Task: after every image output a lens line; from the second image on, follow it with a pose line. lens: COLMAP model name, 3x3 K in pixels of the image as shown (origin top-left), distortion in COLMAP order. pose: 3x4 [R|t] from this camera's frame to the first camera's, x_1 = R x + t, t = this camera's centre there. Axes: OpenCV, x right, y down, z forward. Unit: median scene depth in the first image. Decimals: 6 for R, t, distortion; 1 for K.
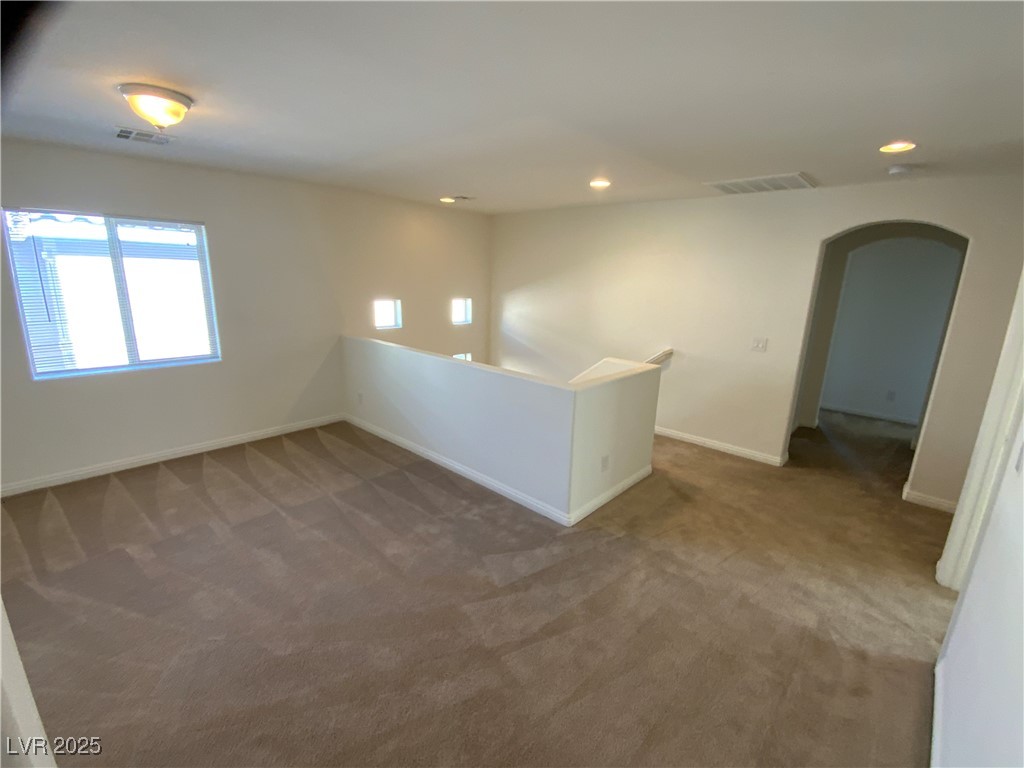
lens RADIAL K [[458.1, 0, 507.9], [0, 458.1, 381.0], [0, 0, 1]] dist [0.017543, 0.000006]
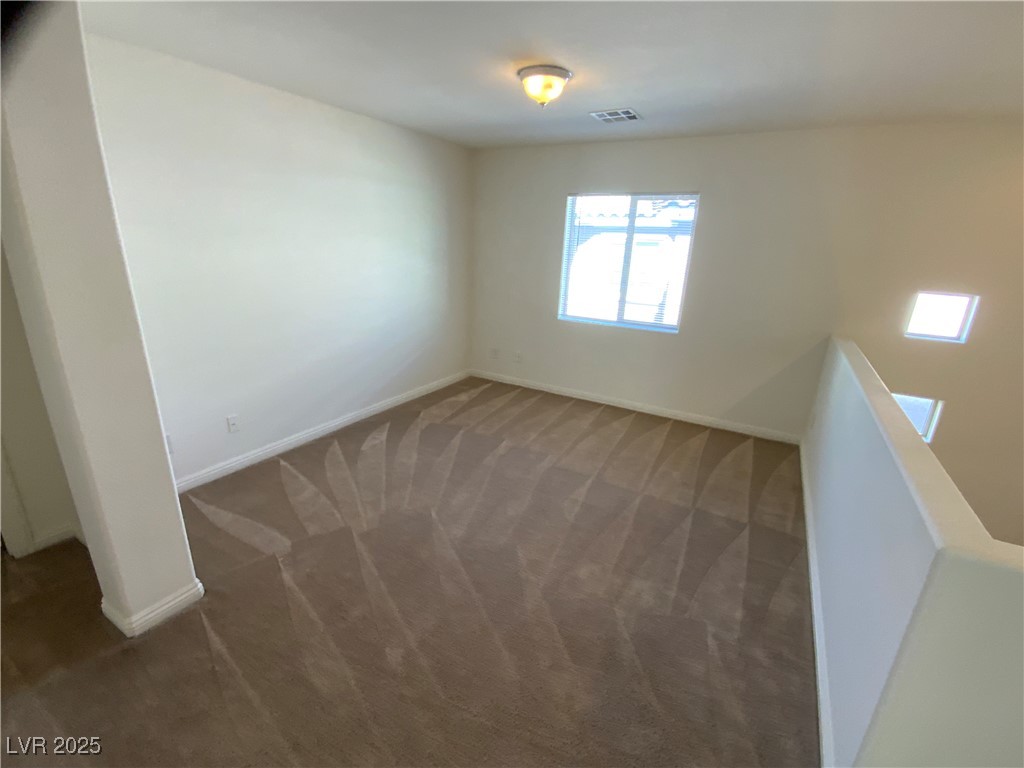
lens RADIAL K [[458.1, 0, 508.5], [0, 458.1, 382.3], [0, 0, 1]] dist [0.017543, 0.000006]
pose [[0.226681, 0.276259, -0.933968, 0.301471], [-0.260369, 0.941219, 0.215210, -0.073085], [0.938522, 0.194392, 0.285285, 0.443496]]
